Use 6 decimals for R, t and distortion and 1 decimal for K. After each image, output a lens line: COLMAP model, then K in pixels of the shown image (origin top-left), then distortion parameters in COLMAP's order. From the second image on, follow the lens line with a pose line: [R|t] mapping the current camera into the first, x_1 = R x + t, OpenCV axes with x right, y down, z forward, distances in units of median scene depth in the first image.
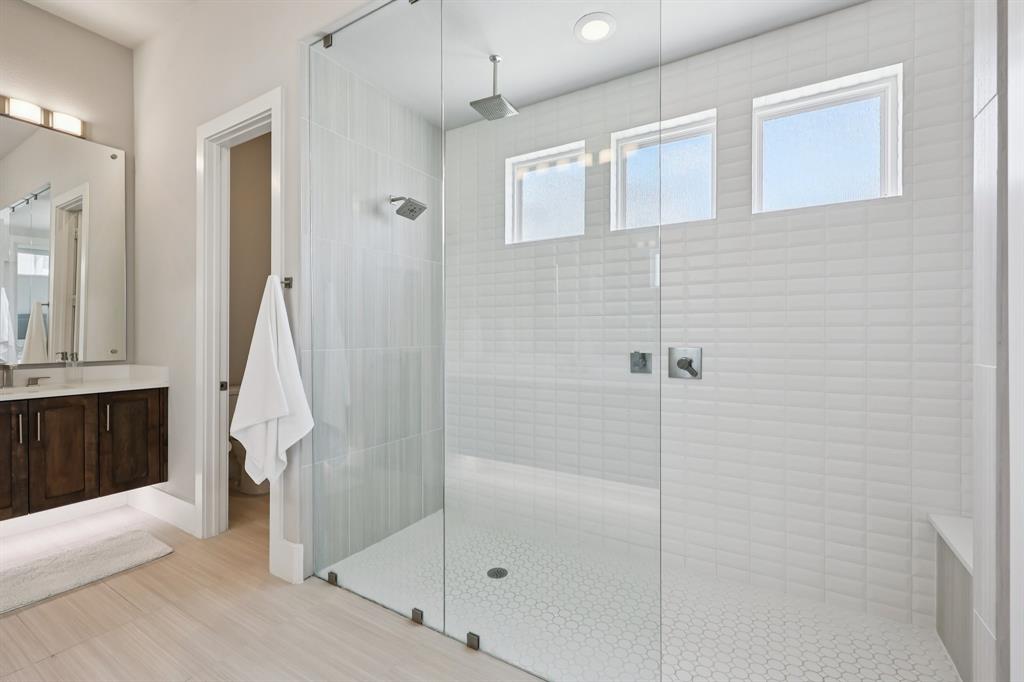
lens RADIAL K [[444.2, 0, 513.5], [0, 444.2, 337.9], [0, 0, 1]] dist [0.007687, -0.001273]
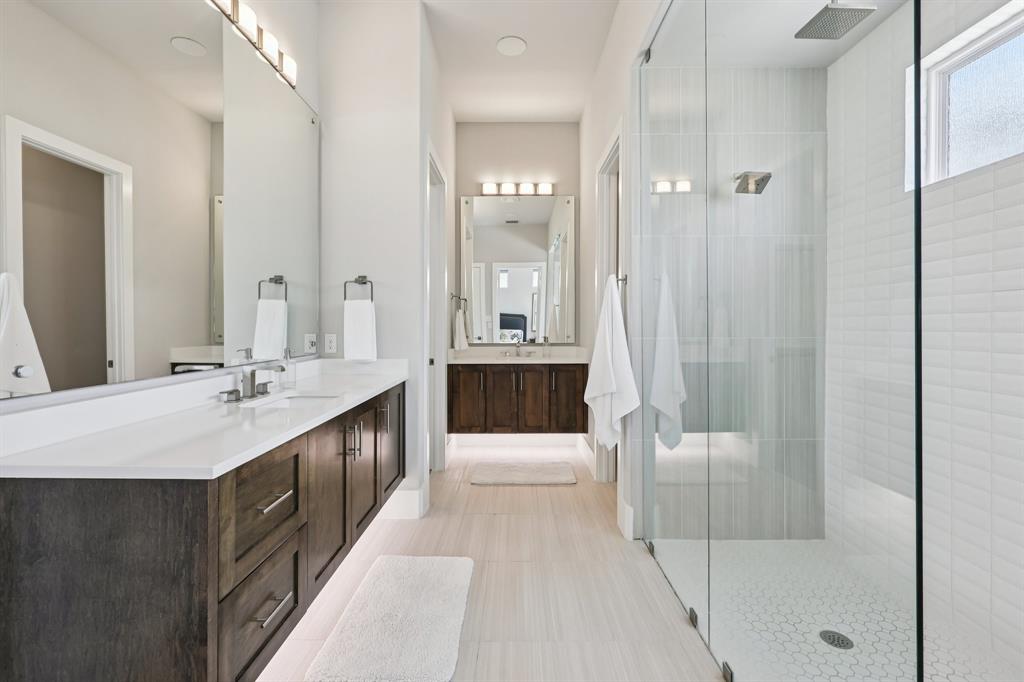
lens RADIAL K [[444.2, 0, 509.1], [0, 444.2, 328.7], [0, 0, 1]] dist [0.007687, -0.001273]
pose [[0.506418, 0.001992, -0.862286, 0.297688], [-0.000039, 0.999997, 0.002287, 0.001171], [0.862288, -0.001125, 0.506417, 0.125730]]
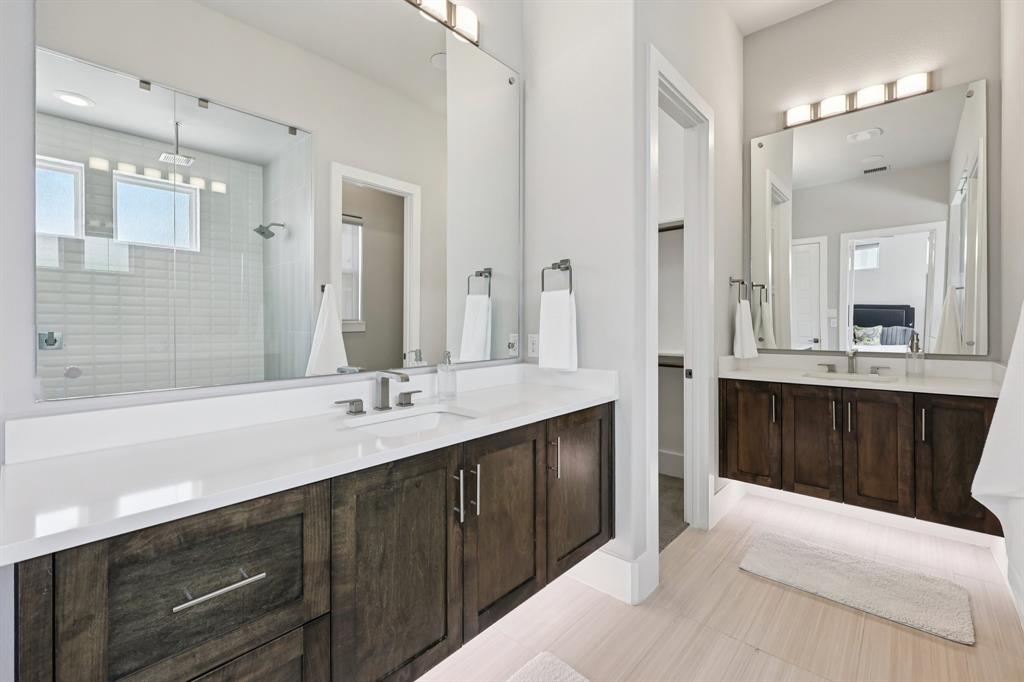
lens RADIAL K [[444.2, 0, 517.2], [0, 444.2, 324.2], [0, 0, 1]] dist [0.007687, -0.001273]
pose [[-0.182387, -0.002354, -0.983224, 0.022273], [0.000237, 0.999997, -0.002438, -0.001156], [0.983227, -0.000677, -0.182386, 0.432725]]
